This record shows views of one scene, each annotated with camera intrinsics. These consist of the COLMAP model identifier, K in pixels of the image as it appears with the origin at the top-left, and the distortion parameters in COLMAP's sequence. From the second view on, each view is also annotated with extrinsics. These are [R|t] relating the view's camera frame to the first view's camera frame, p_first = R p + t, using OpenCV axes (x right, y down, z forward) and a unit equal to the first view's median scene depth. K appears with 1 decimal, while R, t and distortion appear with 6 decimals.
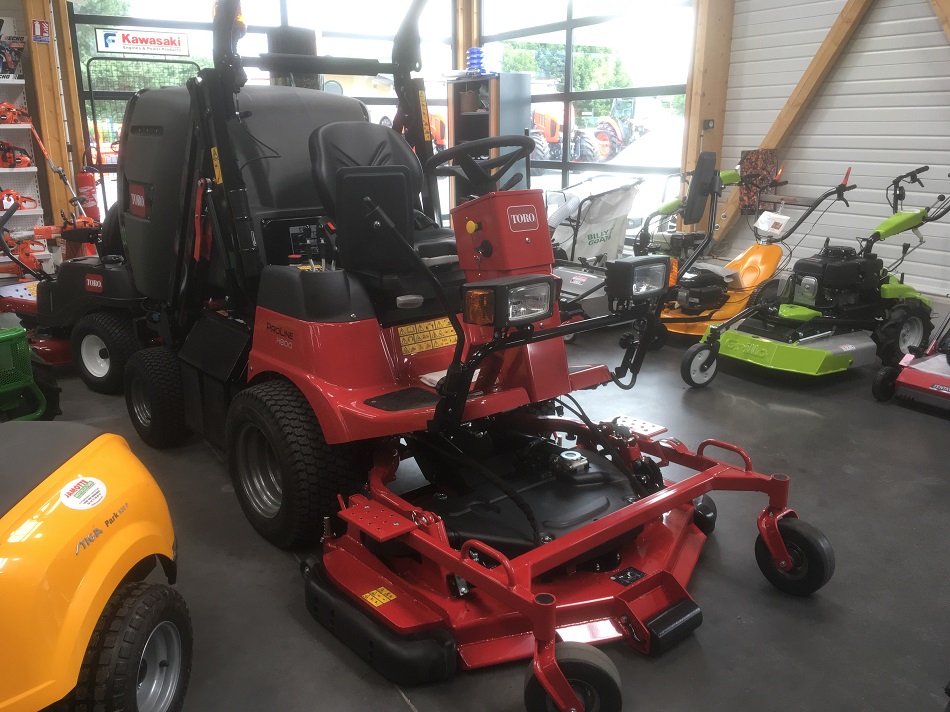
lens RADIAL K [[816.7, 0, 472.2], [0, 816.7, 353.0], [0, 0, 1]] dist [0.075930, -0.105172]
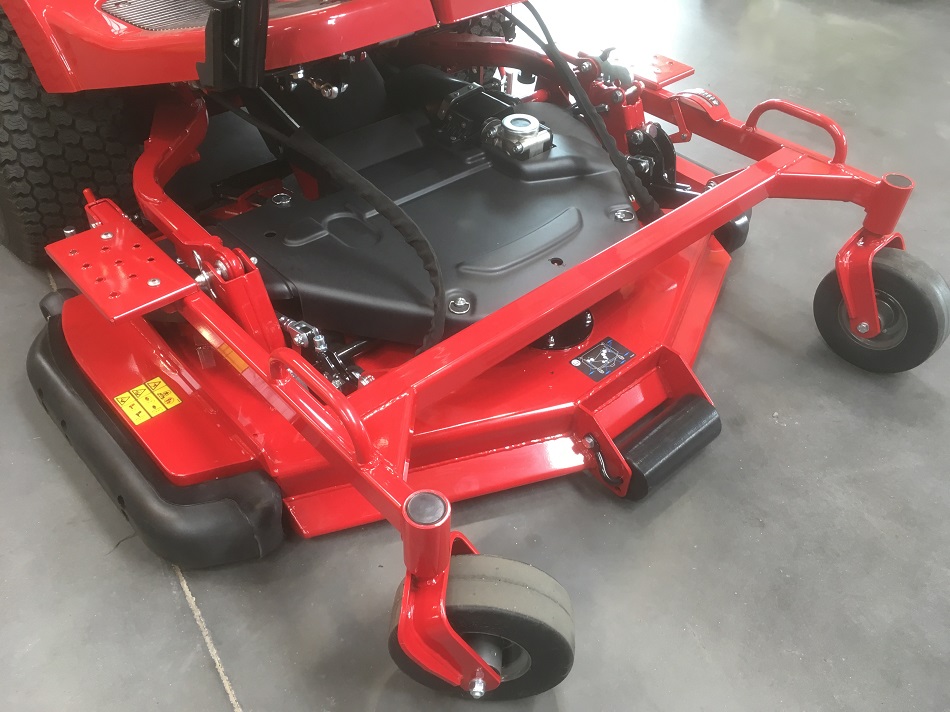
lens RADIAL K [[816.7, 0, 472.2], [0, 816.7, 353.0], [0, 0, 1]] dist [0.075930, -0.105172]
pose [[0.998661, 0.012698, 0.050157, 0.063383], [-0.034445, 0.886531, 0.461386, 0.008328], [-0.038607, -0.462495, 0.885781, 0.450340]]
